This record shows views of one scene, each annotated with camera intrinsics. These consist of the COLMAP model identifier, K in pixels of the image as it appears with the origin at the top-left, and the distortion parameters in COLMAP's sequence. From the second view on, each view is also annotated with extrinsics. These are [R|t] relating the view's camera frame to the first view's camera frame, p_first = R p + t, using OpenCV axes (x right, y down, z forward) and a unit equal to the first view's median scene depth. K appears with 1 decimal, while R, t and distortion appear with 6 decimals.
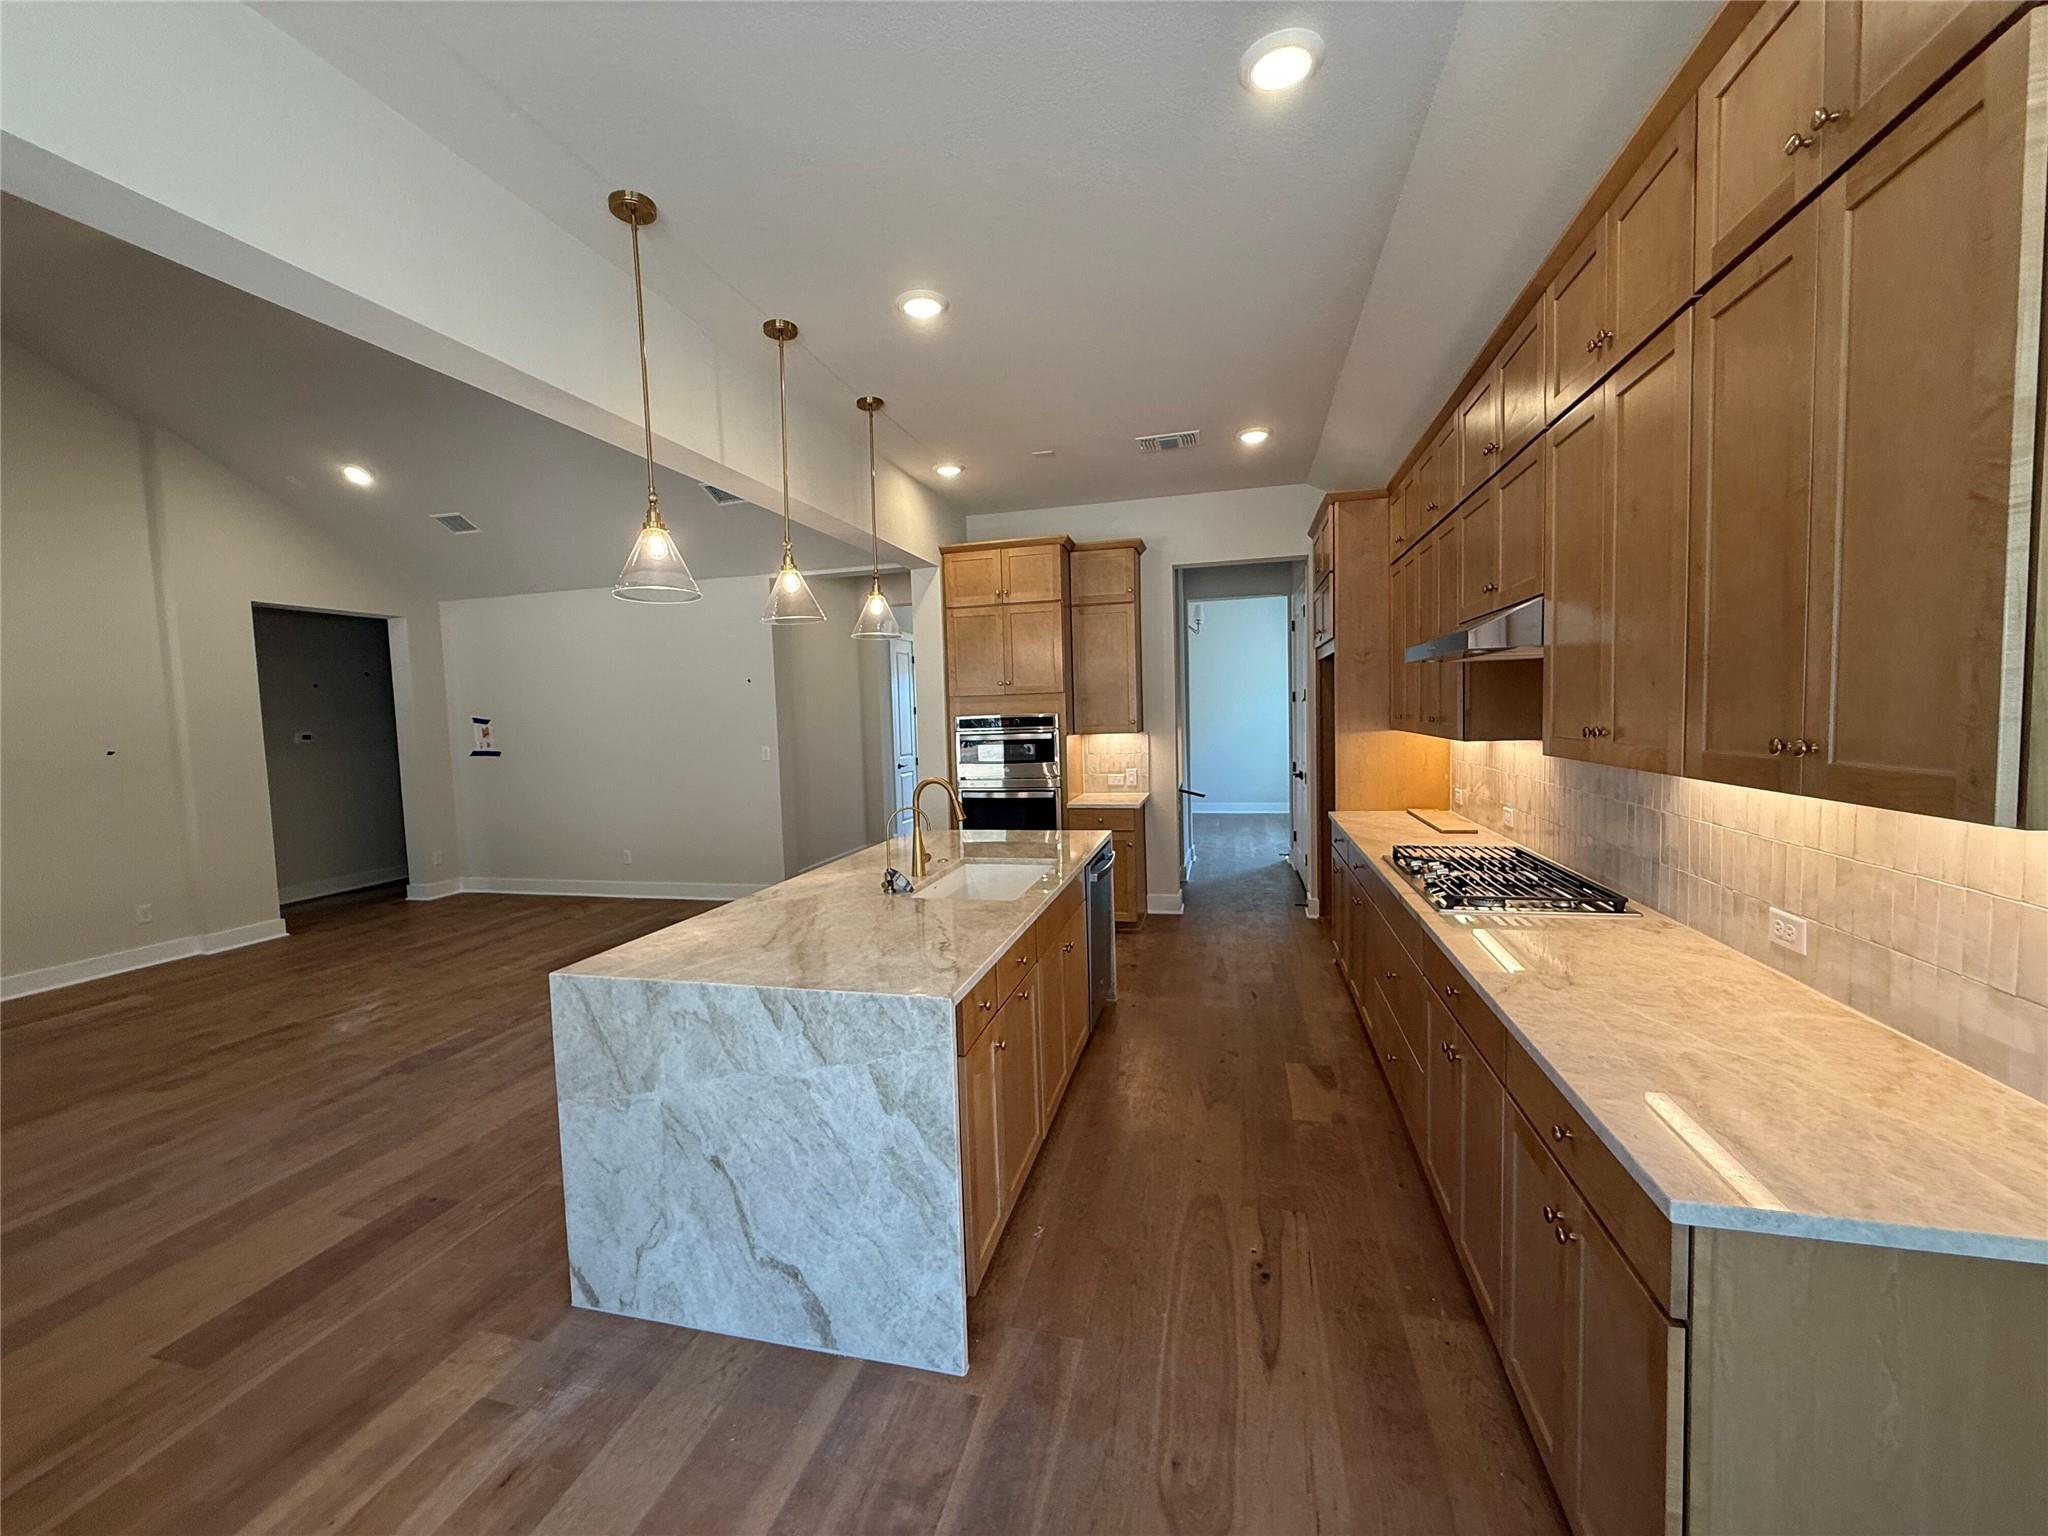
lens RADIAL K [[816.9, 0, 1016.8], [0, 816.9, 764.5], [0, 0, 1]] dist [-0.000272, 0.000146]
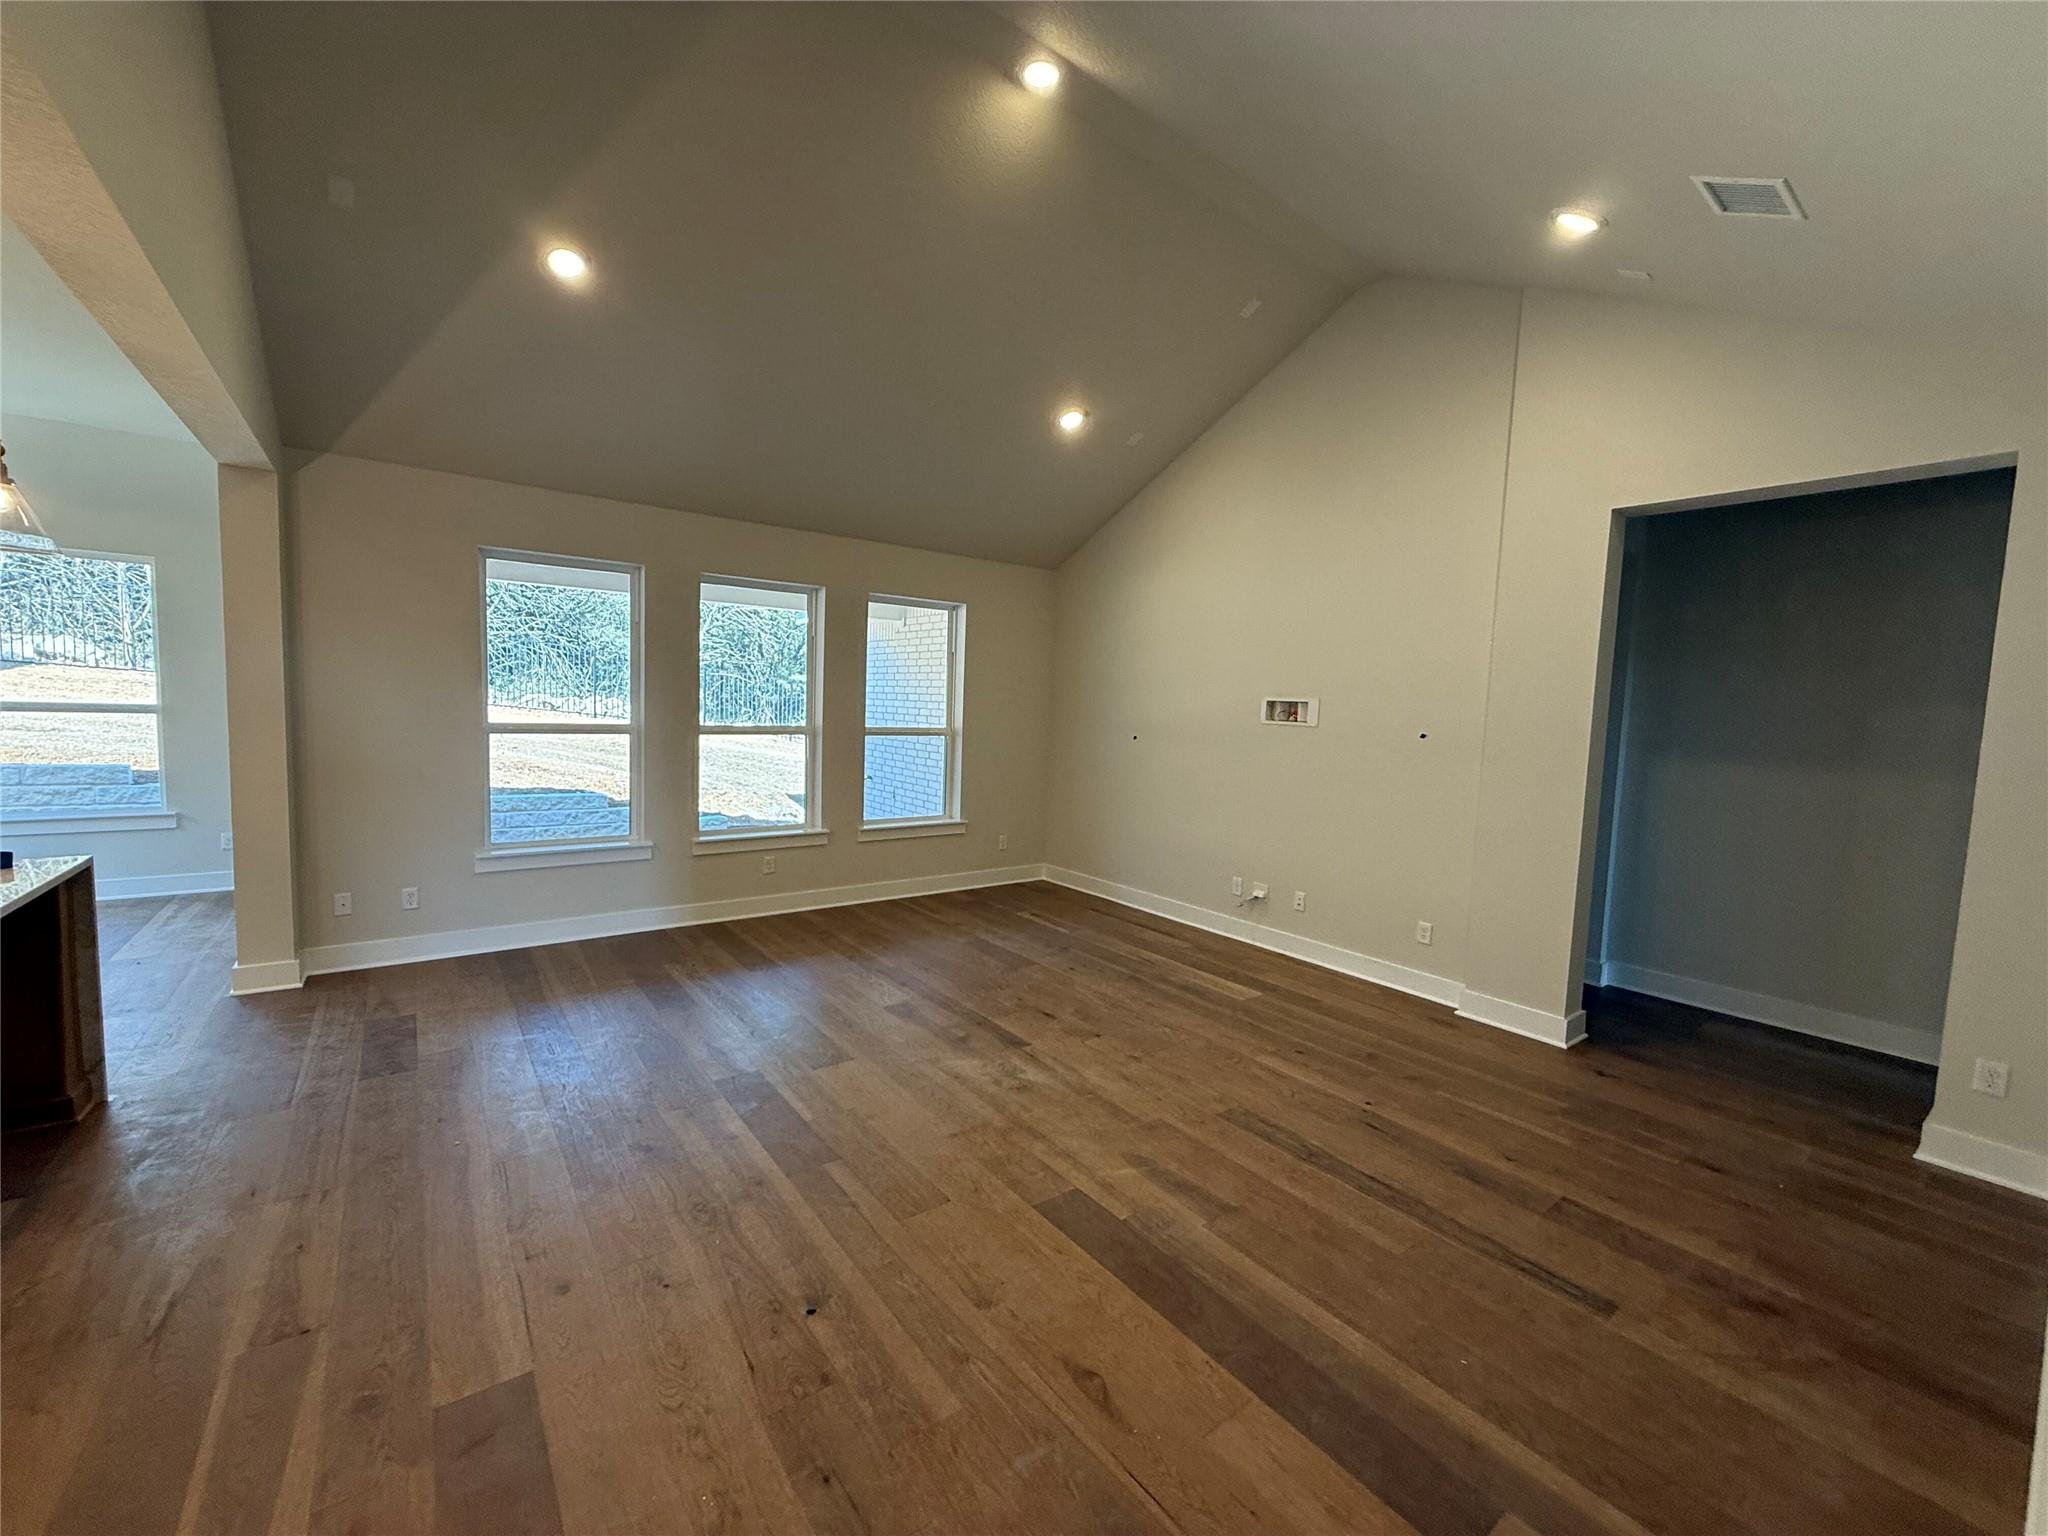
lens RADIAL K [[816.9, 0, 1023.0], [0, 816.9, 764.1], [0, 0, 1]] dist [-0.000272, 0.000146]
pose [[-0.618826, 0.070074, -0.782397, -0.205358], [-0.066656, 0.987737, 0.141185, -0.083471], [0.782695, 0.139521, -0.606566, 1.299553]]
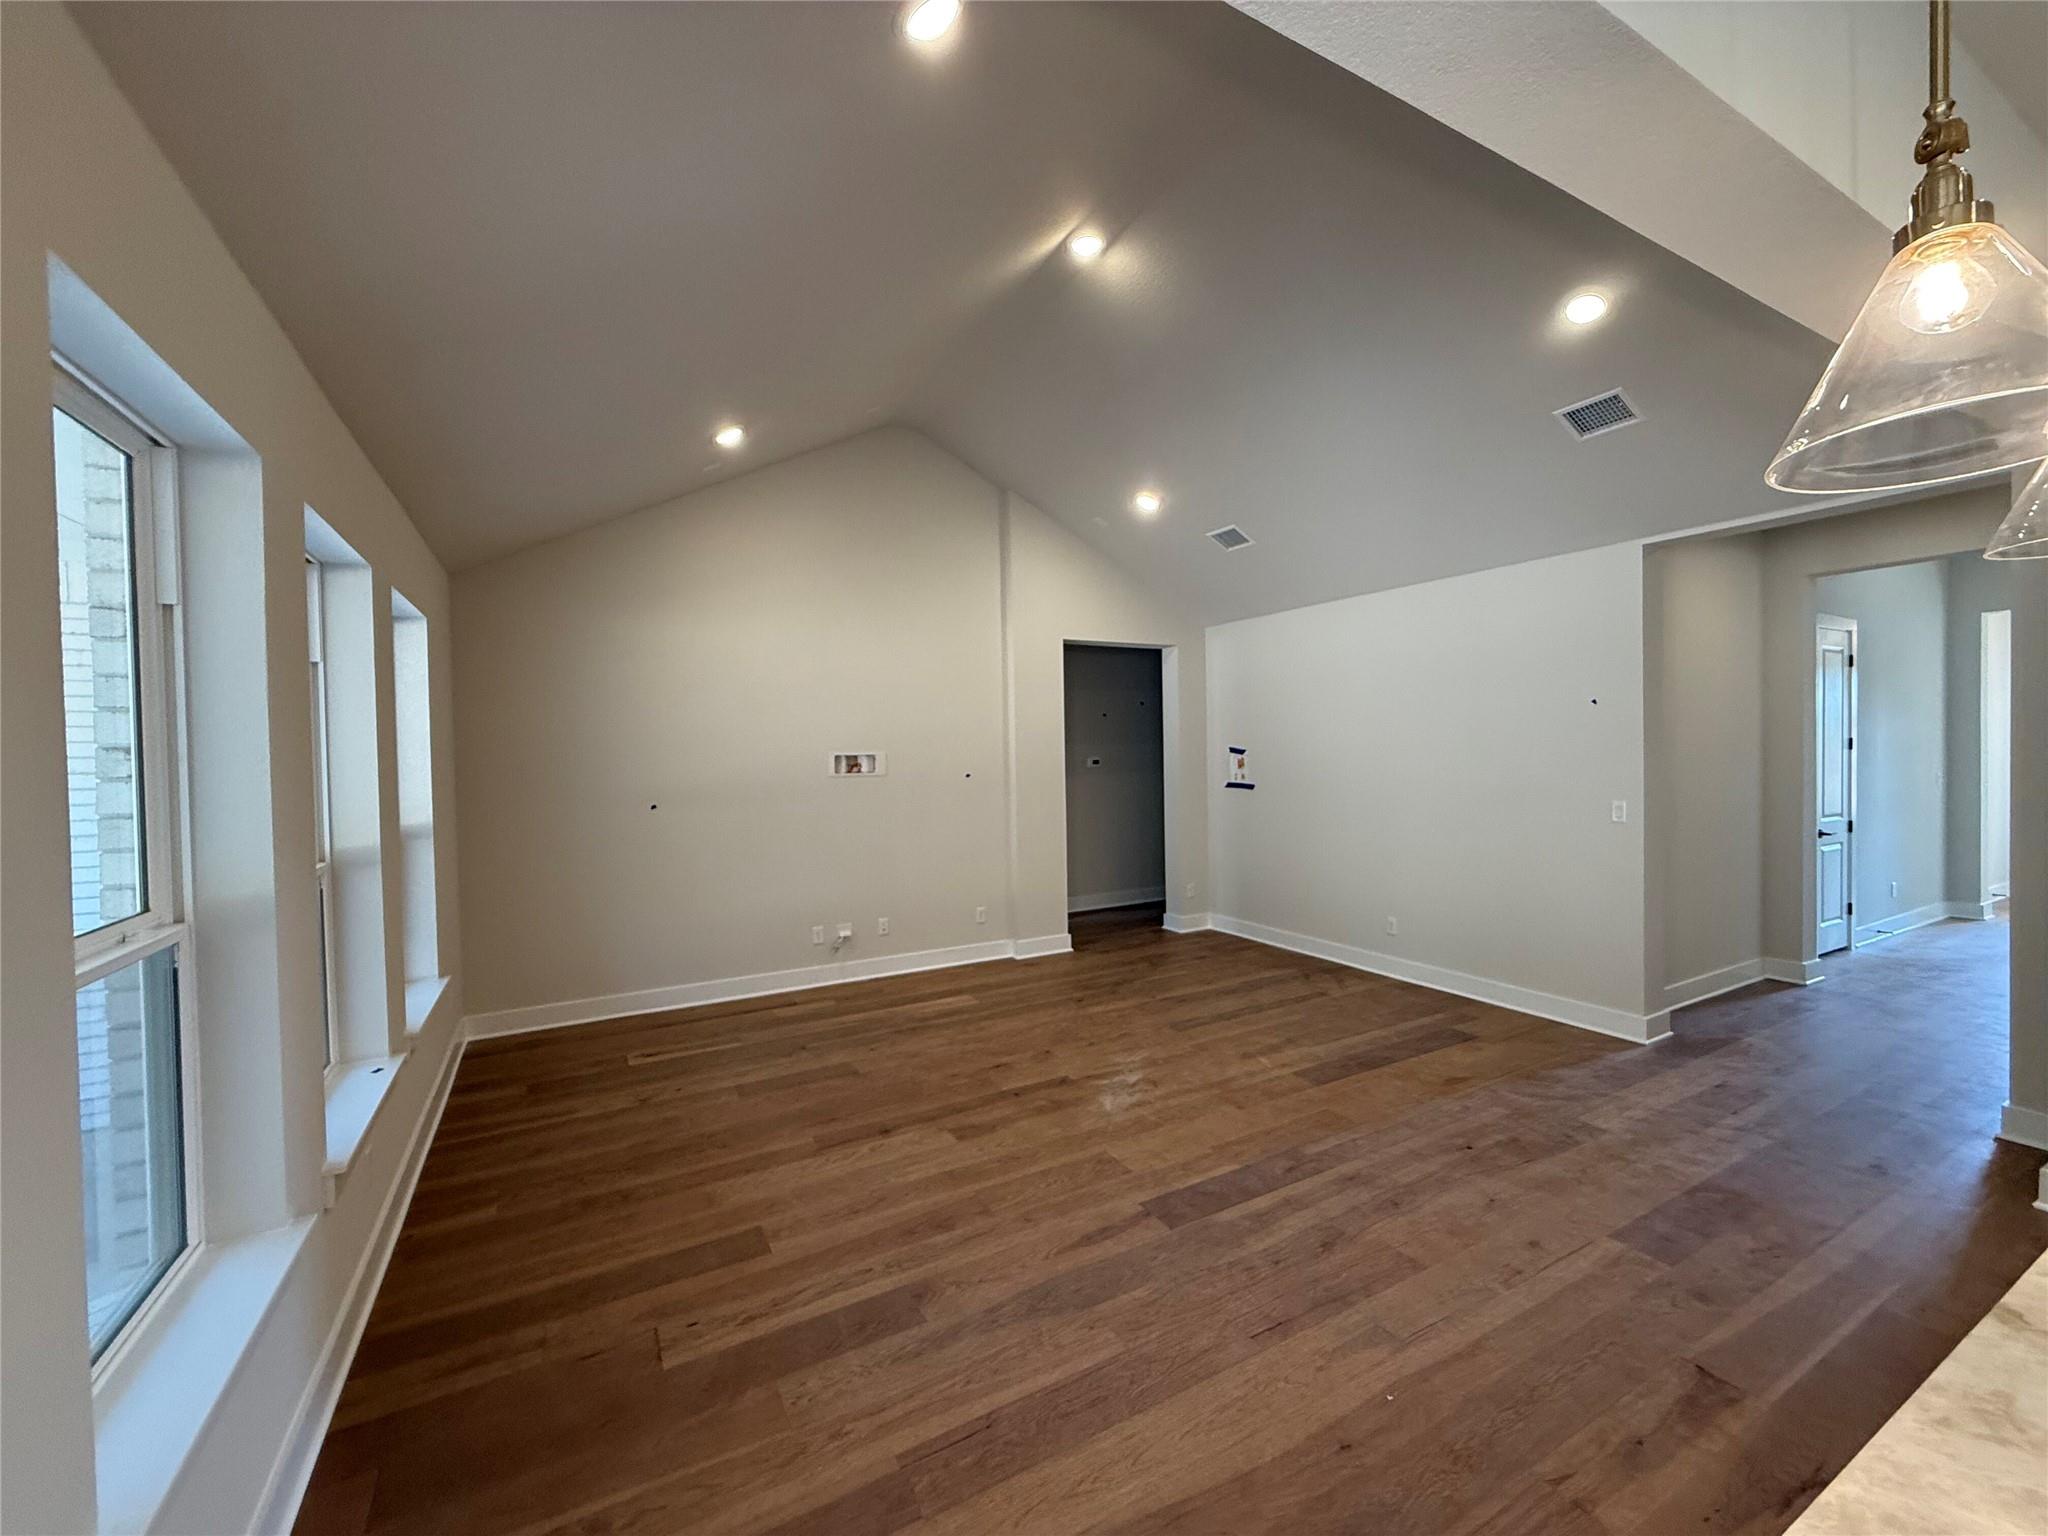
lens RADIAL K [[816.9, 0, 1017.2], [0, 816.9, 763.1], [0, 0, 1]] dist [-0.000272, 0.000146]
pose [[0.686479, 0.032677, -0.726415, -0.224748], [-0.052884, 0.998588, -0.005057, -0.031805], [0.725224, 0.041887, 0.687238, 0.263125]]
